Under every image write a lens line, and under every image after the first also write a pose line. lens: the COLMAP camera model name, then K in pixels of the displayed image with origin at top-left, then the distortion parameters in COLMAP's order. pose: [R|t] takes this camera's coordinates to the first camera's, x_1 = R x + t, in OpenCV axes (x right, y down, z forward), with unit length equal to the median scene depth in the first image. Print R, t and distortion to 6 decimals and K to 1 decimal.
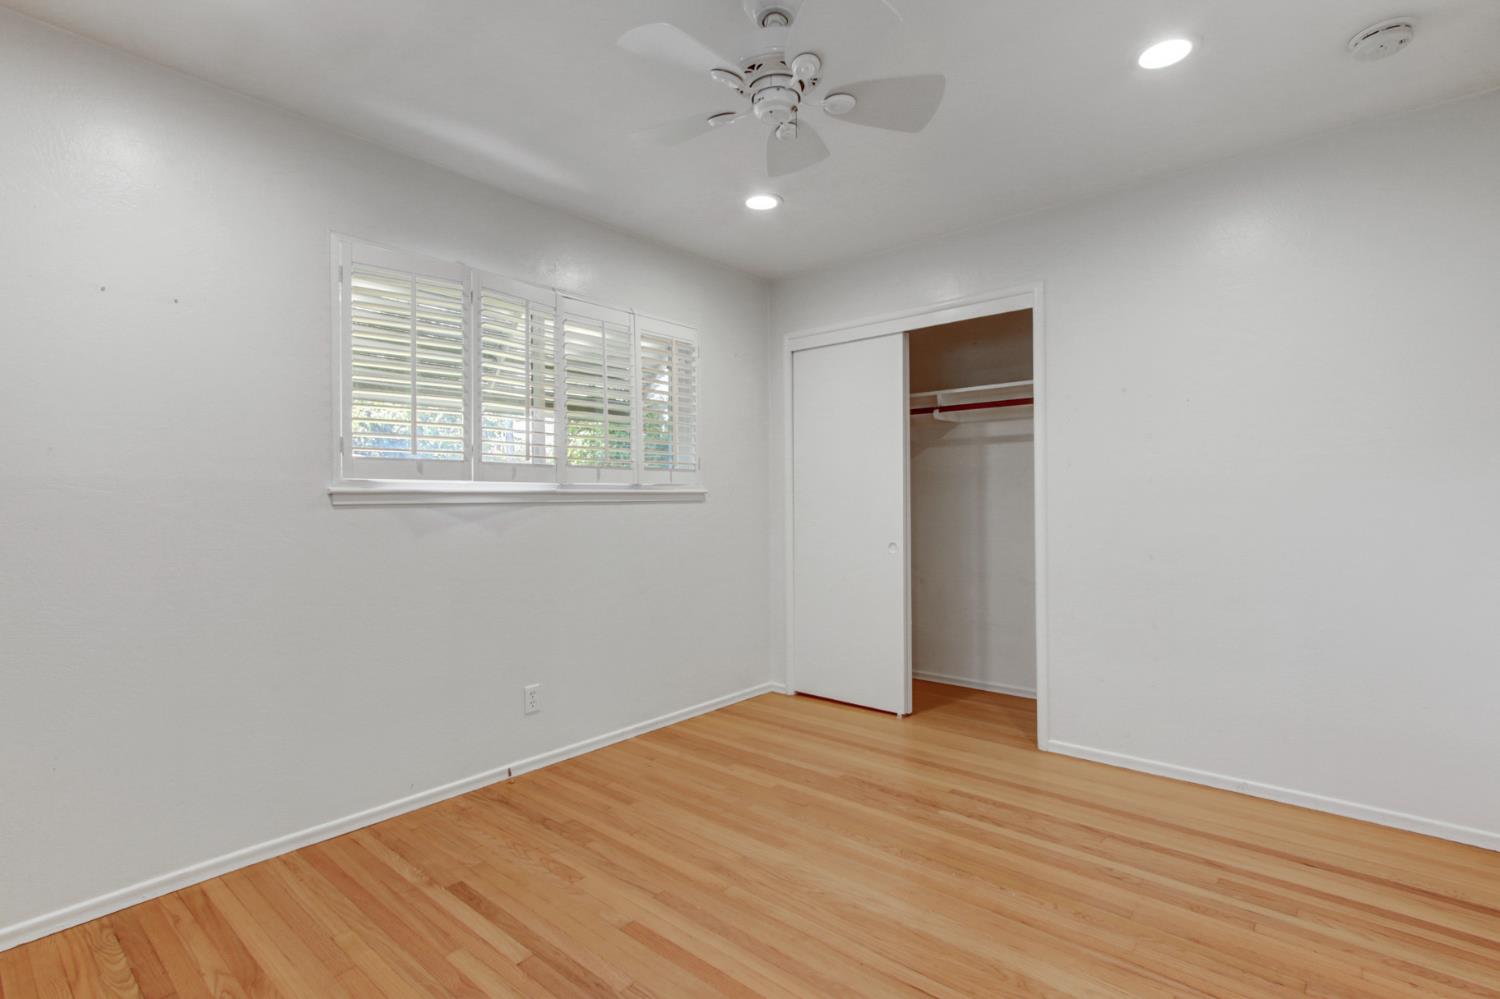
lens RADIAL K [[717.1, 0, 747.3], [0, 717.1, 520.2], [0, 0, 1]] dist [-0.001937, -0.000114]
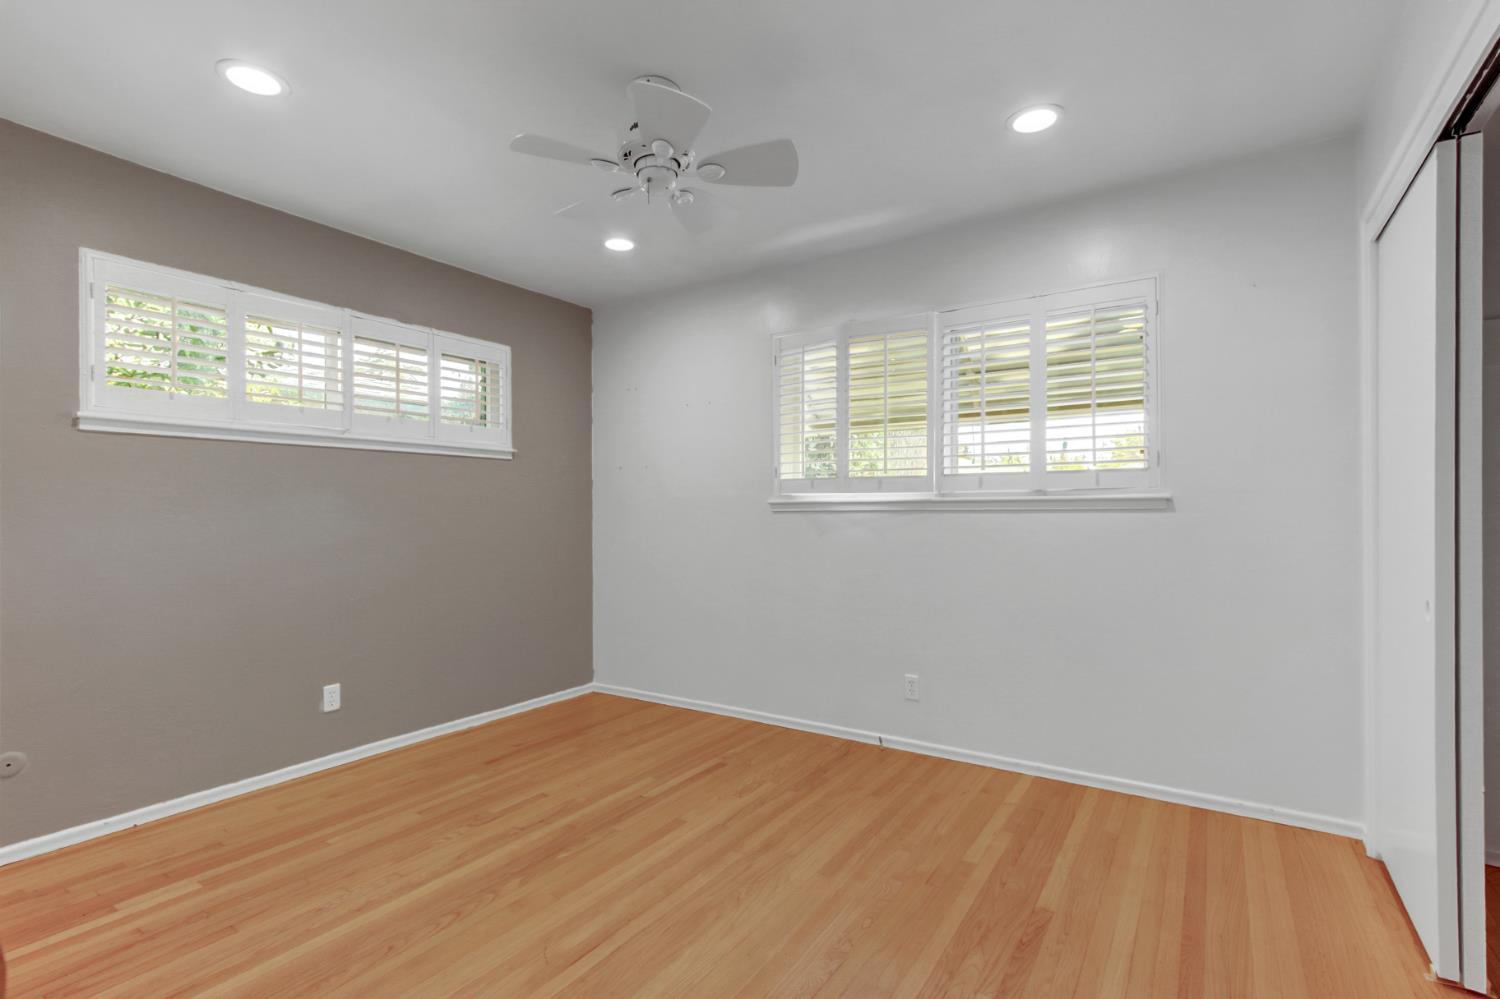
lens RADIAL K [[692.9, 0, 745.2], [0, 692.9, 516.0], [0, 0, 1]] dist [-0.021219, 0.000417]
pose [[0.110751, 0.006019, -0.993830, 0.781149], [-0.031808, 0.999491, 0.002508, -0.010864], [0.993339, 0.031334, 0.110886, 0.658303]]
